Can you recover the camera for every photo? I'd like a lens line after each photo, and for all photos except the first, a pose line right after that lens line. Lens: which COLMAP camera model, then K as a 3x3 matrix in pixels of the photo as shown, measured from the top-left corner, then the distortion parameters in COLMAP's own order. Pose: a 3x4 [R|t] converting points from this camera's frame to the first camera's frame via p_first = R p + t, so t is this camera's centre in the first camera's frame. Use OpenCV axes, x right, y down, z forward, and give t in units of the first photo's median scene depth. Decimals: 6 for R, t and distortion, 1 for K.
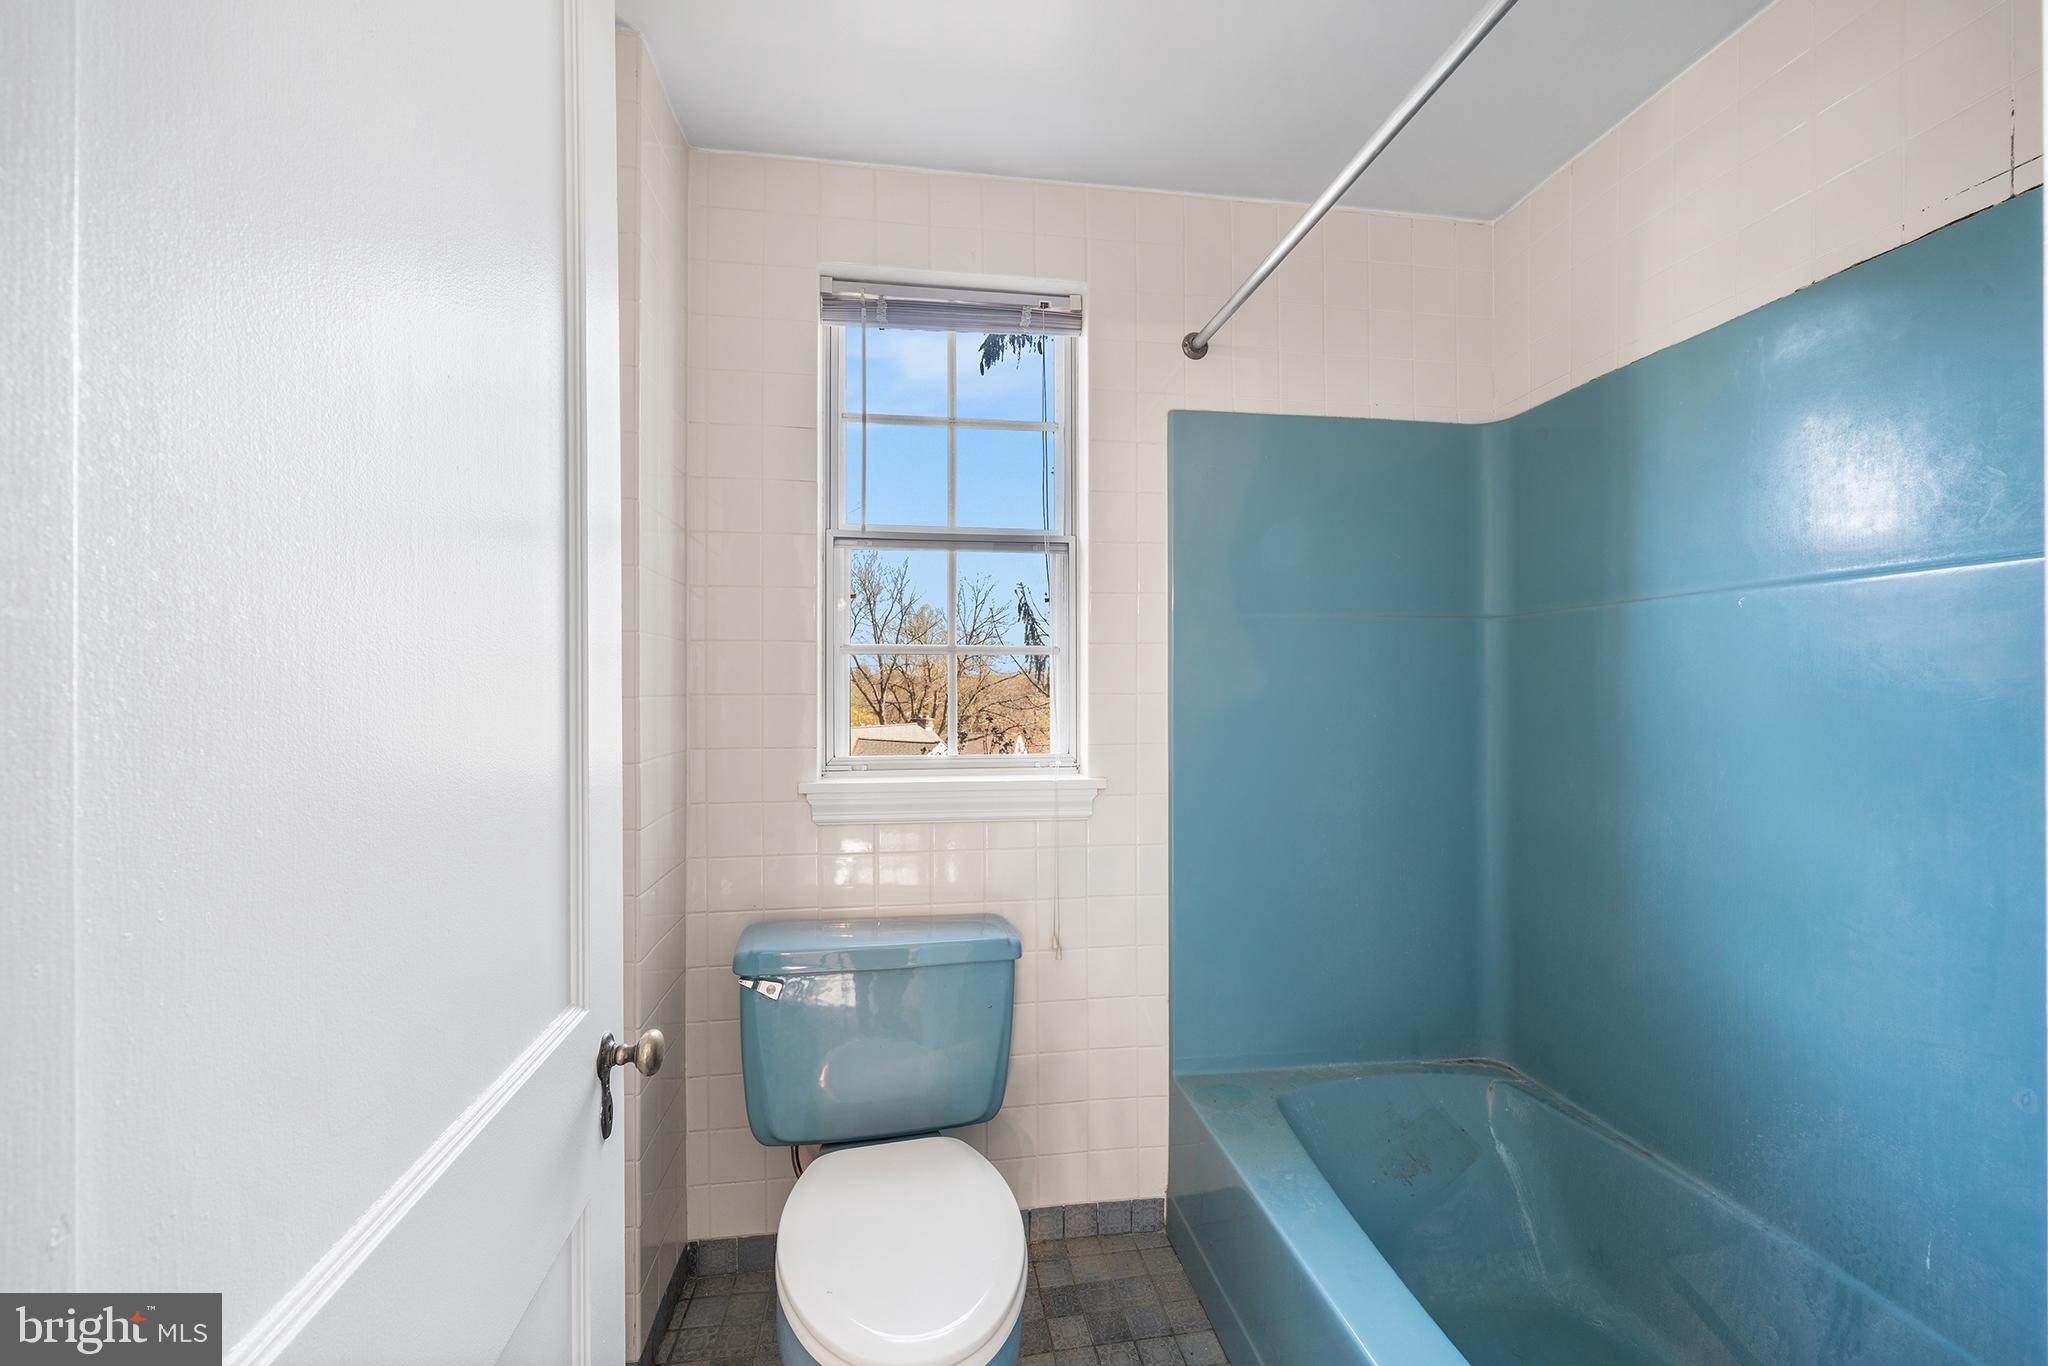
lens RADIAL K [[744.9, 0, 1017.5], [0, 744.9, 679.7], [0, 0, 1]] dist [-0.001643, -0.000107]
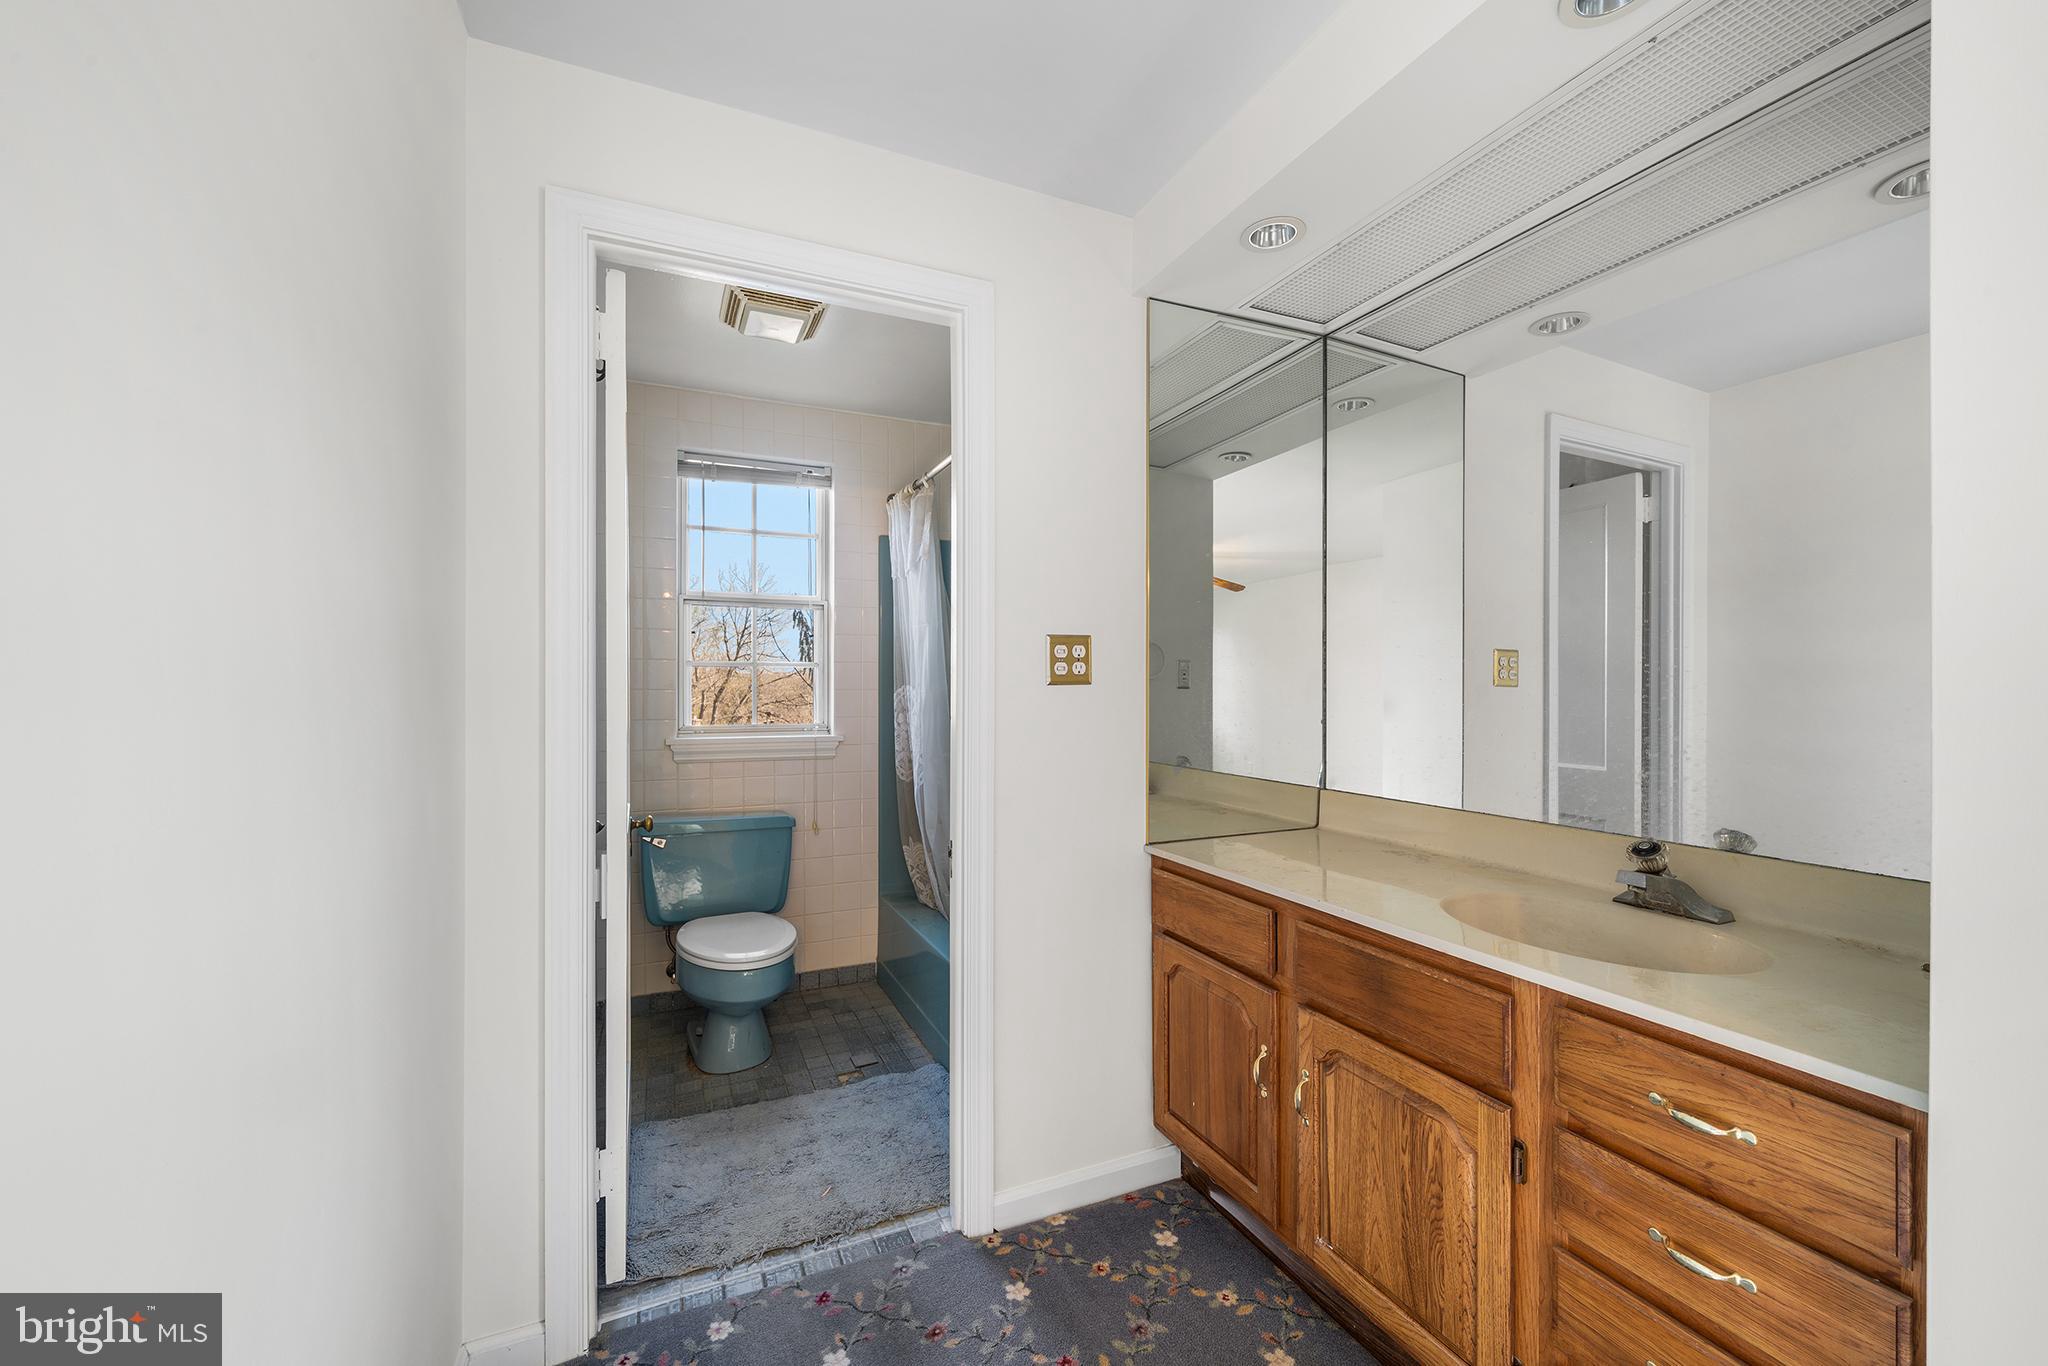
lens RADIAL K [[744.9, 0, 1017.5], [0, 744.9, 679.7], [0, 0, 1]] dist [-0.001643, -0.000107]
pose [[0.957075, 0.002852, 0.289826, -0.004031], [-0.002810, 0.999996, -0.000562, -0.005017], [-0.289826, -0.000276, 0.957079, -0.880452]]
